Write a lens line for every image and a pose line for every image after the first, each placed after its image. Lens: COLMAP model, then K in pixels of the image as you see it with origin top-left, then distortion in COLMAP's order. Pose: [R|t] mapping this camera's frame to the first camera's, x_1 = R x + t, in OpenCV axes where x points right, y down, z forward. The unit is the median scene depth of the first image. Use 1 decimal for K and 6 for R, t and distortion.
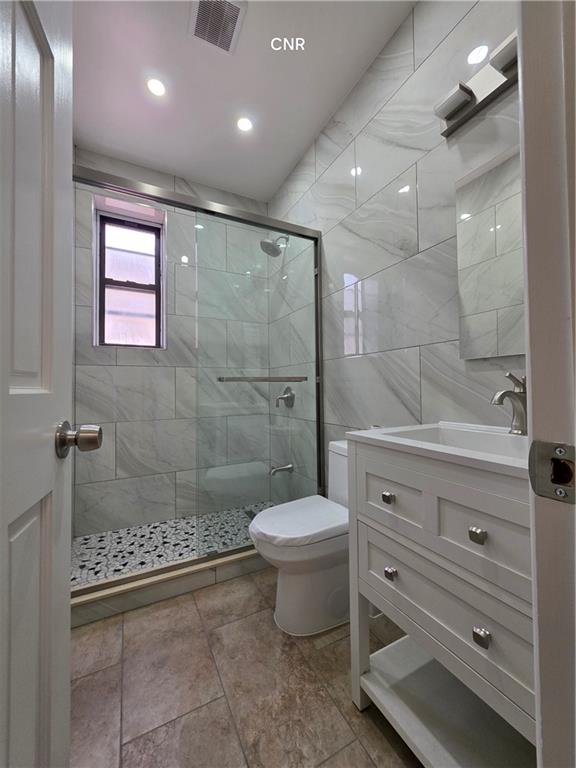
lens RADIAL K [[306.9, 0, 290.4], [0, 306.9, 380.4], [0, 0, 1]] dist [0.003601, -0.000094]
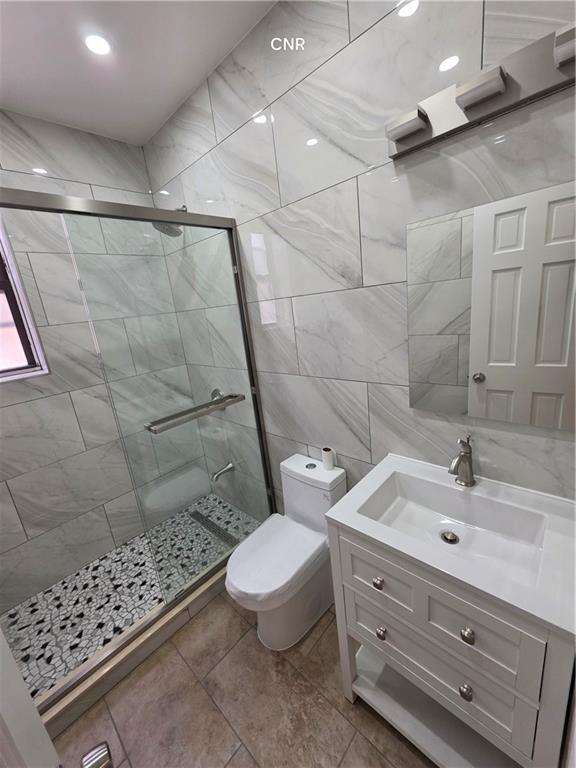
lens RADIAL K [[306.9, 0, 290.4], [0, 306.9, 380.4], [0, 0, 1]] dist [0.003601, -0.000094]
pose [[0.939971, -0.171966, 0.294758, -0.099390], [0.093875, 0.960726, 0.261137, -0.347807], [-0.328088, -0.217791, 0.919198, 0.129037]]
